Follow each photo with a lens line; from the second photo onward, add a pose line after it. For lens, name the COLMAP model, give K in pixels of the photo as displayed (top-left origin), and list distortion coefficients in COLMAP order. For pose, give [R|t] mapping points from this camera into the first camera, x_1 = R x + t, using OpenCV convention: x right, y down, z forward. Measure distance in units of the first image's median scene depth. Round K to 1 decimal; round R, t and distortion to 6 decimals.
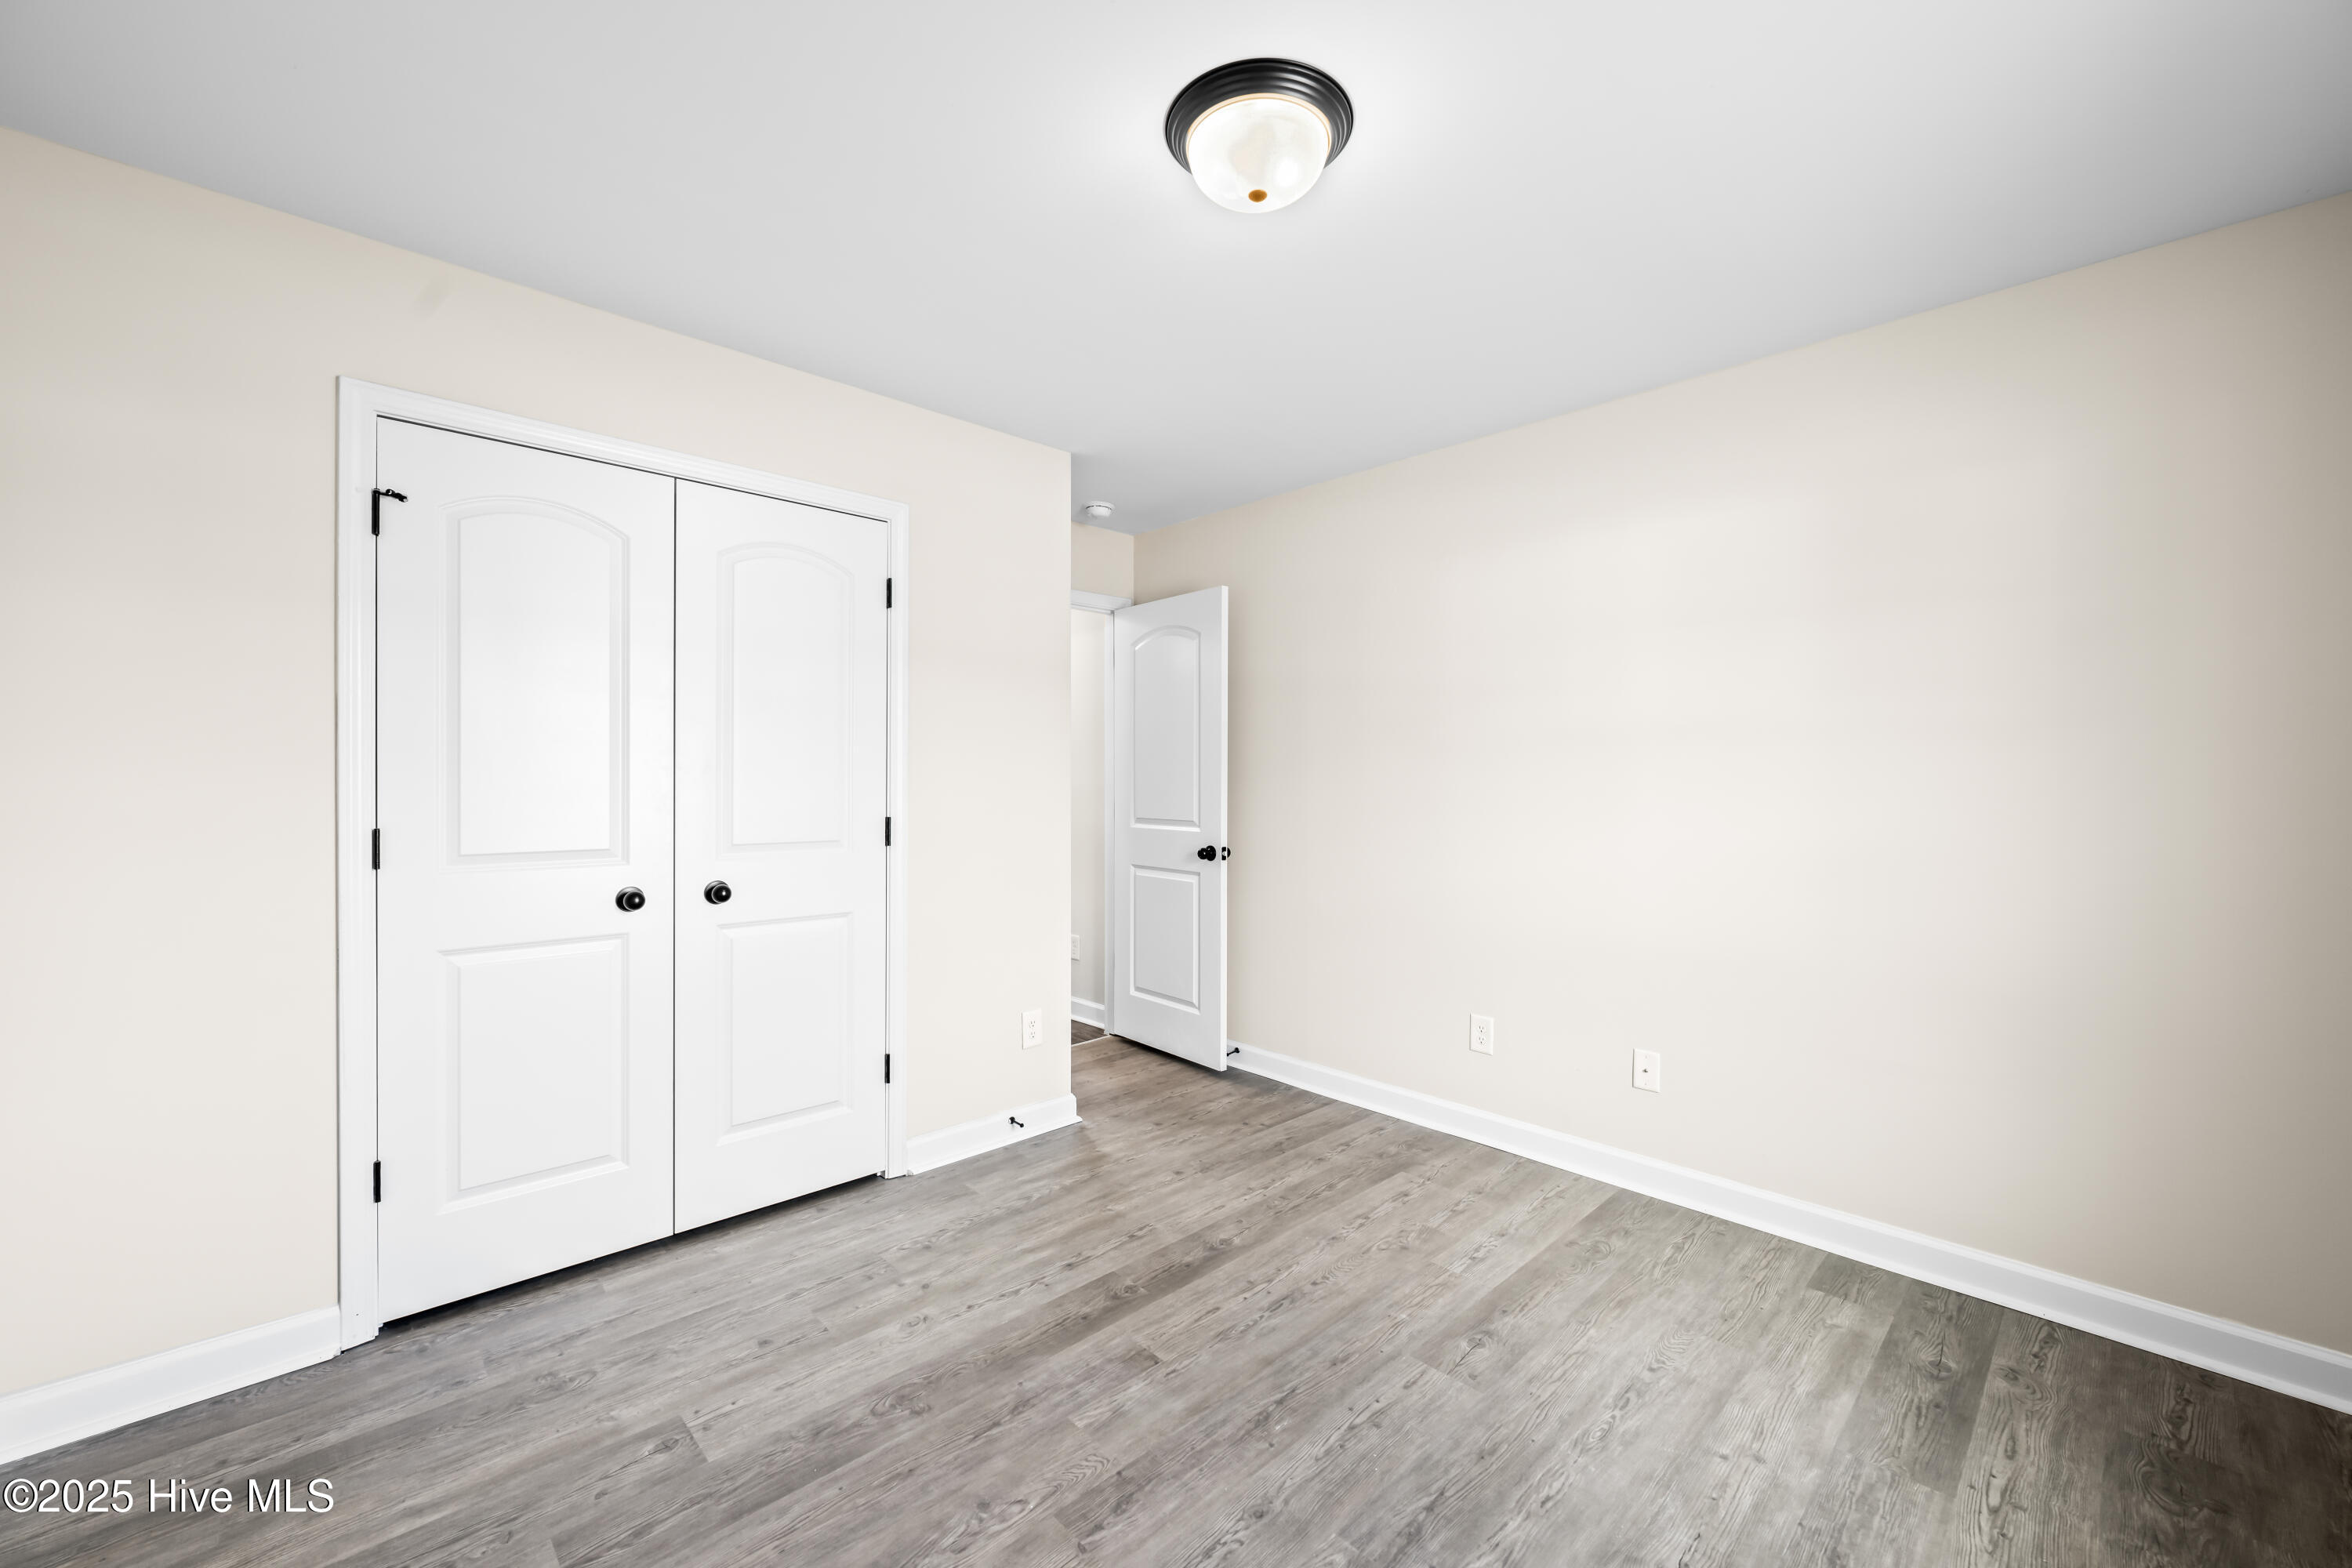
lens RADIAL K [[937.0, 0, 1163.4], [0, 937.0, 777.8], [0, 0, 1]] dist [0.001179, 0.000111]
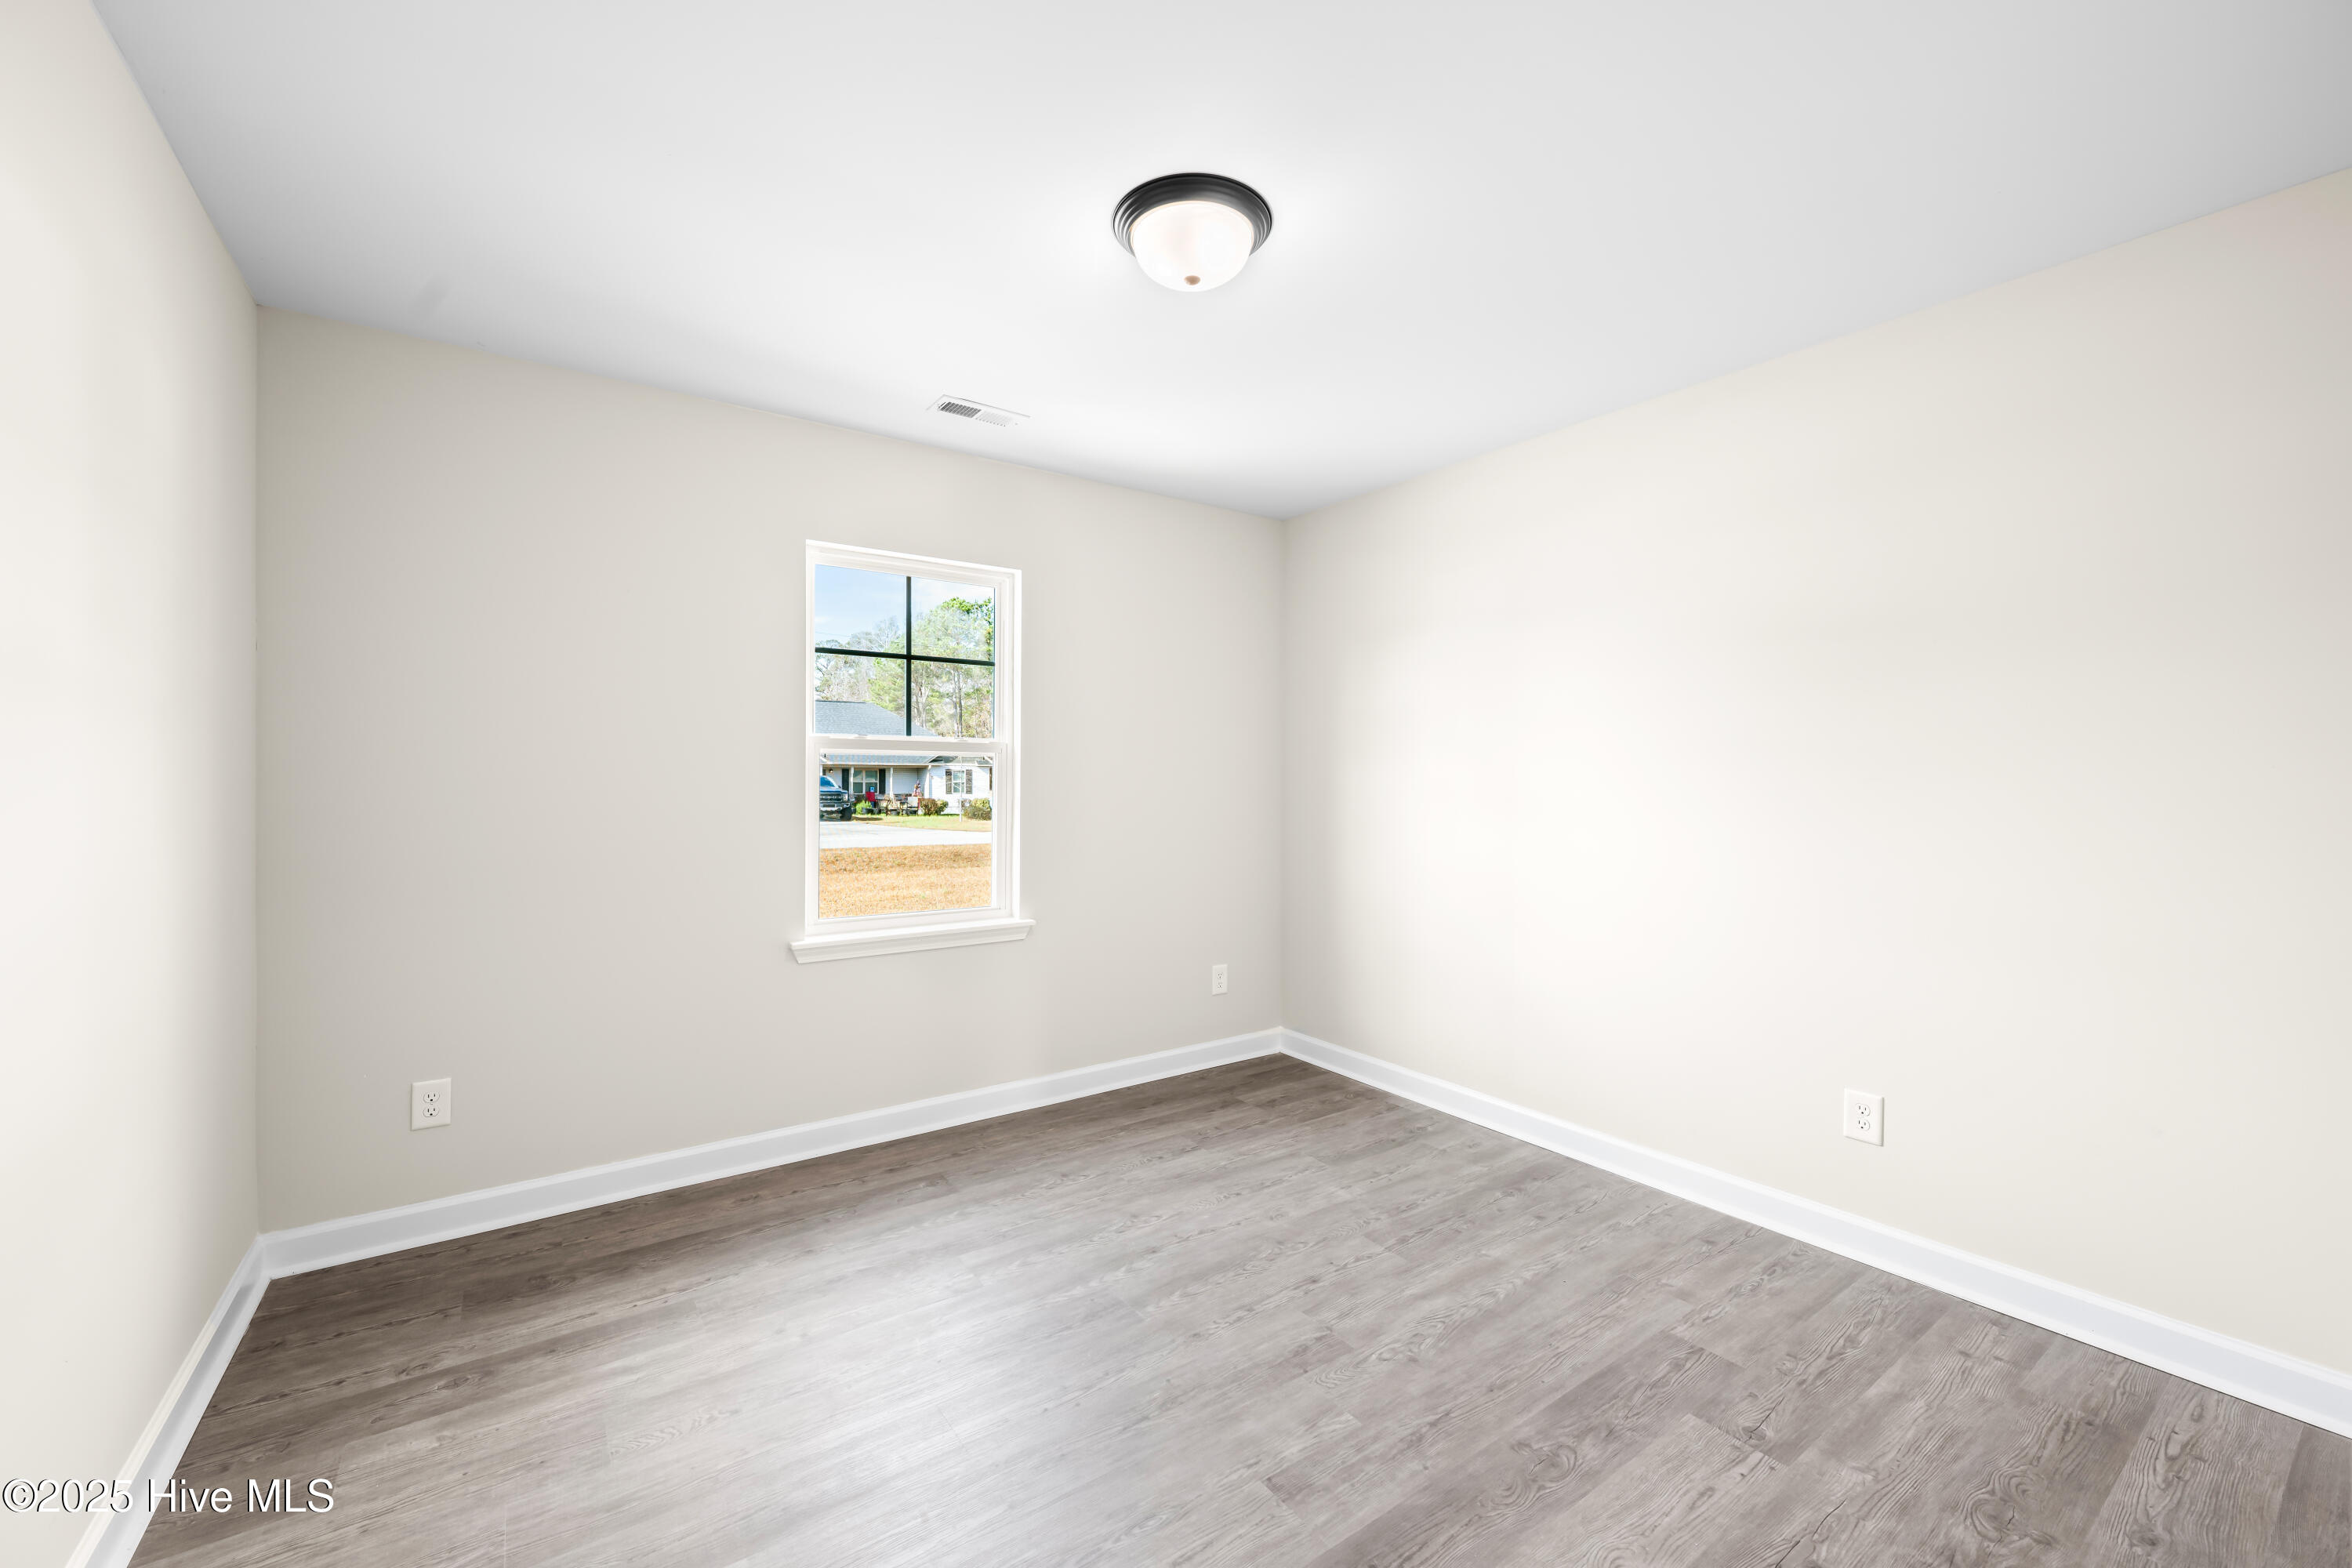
lens RADIAL K [[937.0, 0, 1163.4], [0, 937.0, 777.8], [0, 0, 1]] dist [0.001179, 0.000111]
pose [[-0.989110, -0.004608, 0.147108, -0.037512], [-0.005056, 0.999984, -0.002670, 0.001651], [-0.147094, -0.003384, -0.989117, 2.036898]]
